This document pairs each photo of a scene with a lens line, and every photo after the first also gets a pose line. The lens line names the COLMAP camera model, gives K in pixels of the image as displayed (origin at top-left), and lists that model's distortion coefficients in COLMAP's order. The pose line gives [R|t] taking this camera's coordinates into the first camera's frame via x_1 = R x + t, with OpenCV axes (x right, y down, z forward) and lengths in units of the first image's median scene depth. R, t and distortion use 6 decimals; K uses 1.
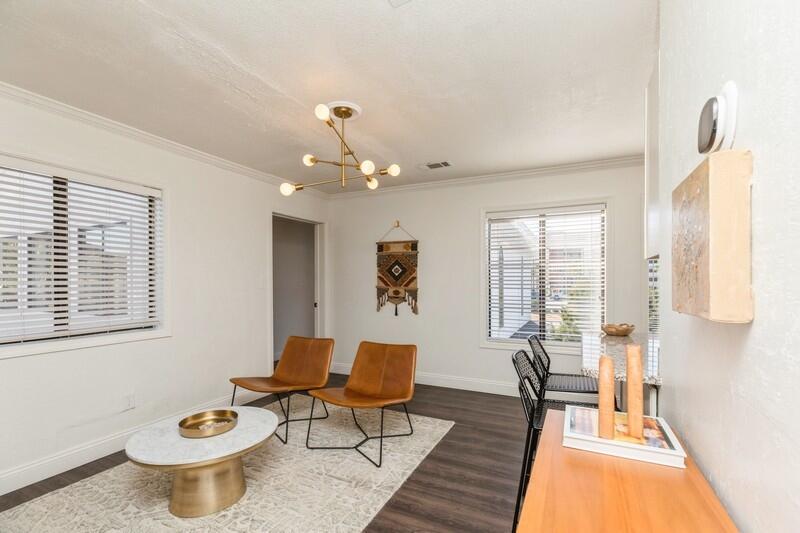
lens RADIAL K [[360.6, 0, 403.6], [0, 360.6, 272.6], [0, 0, 1]] dist [0.006216, -0.002060]
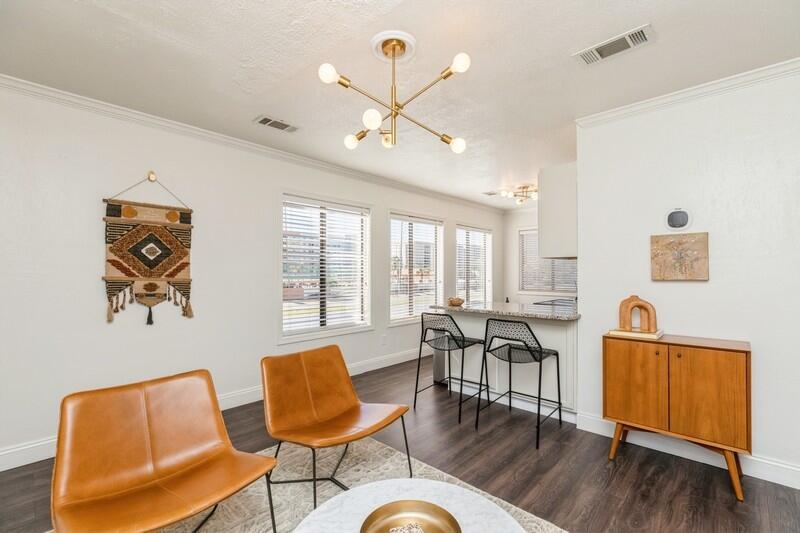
lens RADIAL K [[360.6, 0, 402.0], [0, 360.6, 270.4], [0, 0, 1]] dist [0.006216, -0.002060]
pose [[0.296946, 0.005493, 0.954879, -0.486814], [-0.026715, 0.999640, 0.002557, 0.013748], [-0.954521, -0.026269, 0.296985, 0.406538]]
